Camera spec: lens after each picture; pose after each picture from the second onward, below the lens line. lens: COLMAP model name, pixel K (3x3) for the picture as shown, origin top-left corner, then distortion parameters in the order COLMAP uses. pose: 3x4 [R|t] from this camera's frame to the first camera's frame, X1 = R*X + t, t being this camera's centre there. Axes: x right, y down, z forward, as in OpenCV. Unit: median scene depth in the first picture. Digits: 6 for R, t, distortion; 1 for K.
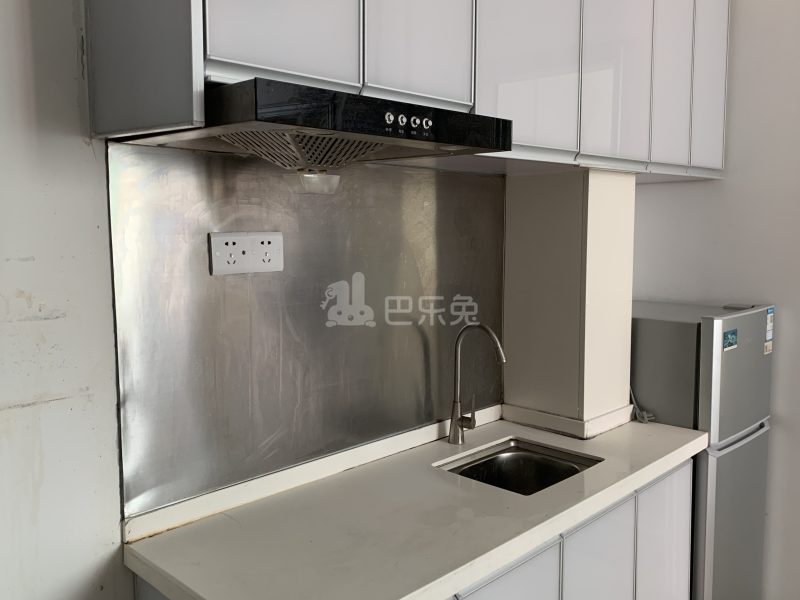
lens RADIAL K [[699.0, 0, 400.0], [0, 699.0, 300.0], [0, 0, 1]] dist [-0.000503, -0.000544]
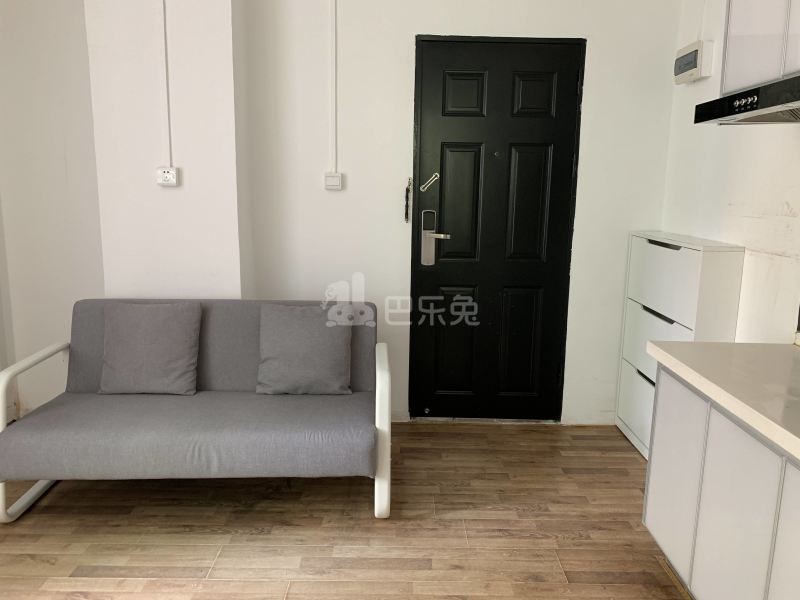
lens RADIAL K [[594.7, 0, 404.4], [0, 594.7, 290.8], [0, 0, 1]] dist [0.021345, -0.003224]
pose [[-0.715947, 0.117858, -0.688135, 1.256990], [-0.084812, 0.963666, 0.253288, -0.090542], [0.692984, 0.239703, -0.679938, 1.178450]]
